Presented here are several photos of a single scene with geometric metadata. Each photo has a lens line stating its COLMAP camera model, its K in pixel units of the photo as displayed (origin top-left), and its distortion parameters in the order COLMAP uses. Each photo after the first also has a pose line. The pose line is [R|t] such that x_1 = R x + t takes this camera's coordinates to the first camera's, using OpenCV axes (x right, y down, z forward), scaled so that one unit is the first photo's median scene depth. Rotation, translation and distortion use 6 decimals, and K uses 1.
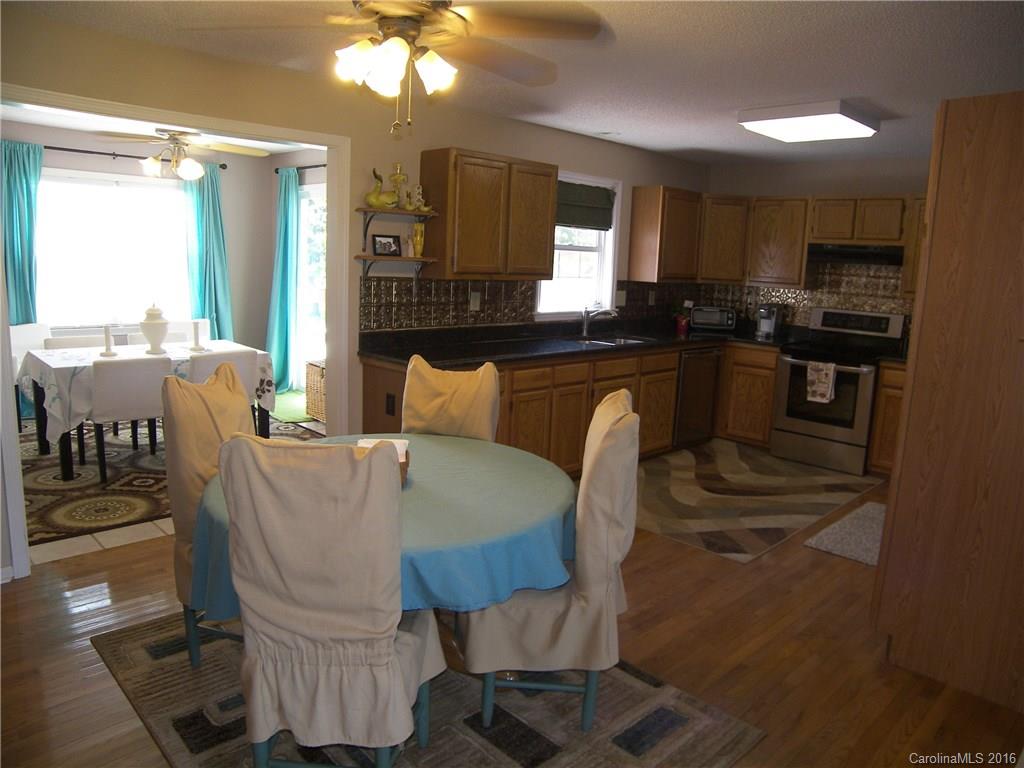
lens RADIAL K [[728.1, 0, 514.8], [0, 728.1, 380.4], [0, 0, 1]] dist [-0.051847, -0.000476]
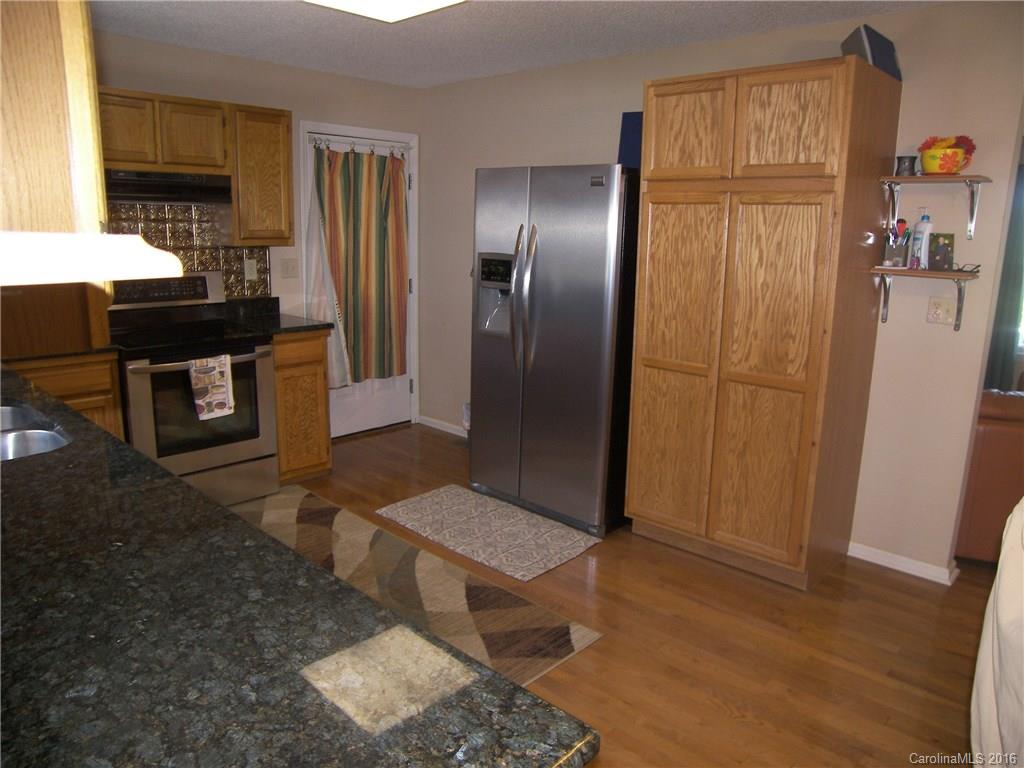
lens RADIAL K [[728.1, 0, 513.2], [0, 728.1, 385.0], [0, 0, 1]] dist [-0.051847, -0.000476]
pose [[-0.036748, -0.255775, 0.966038, -0.218833], [0.141691, 0.955591, 0.258399, -0.130553], [-0.989229, 0.146374, 0.001125, 0.732134]]
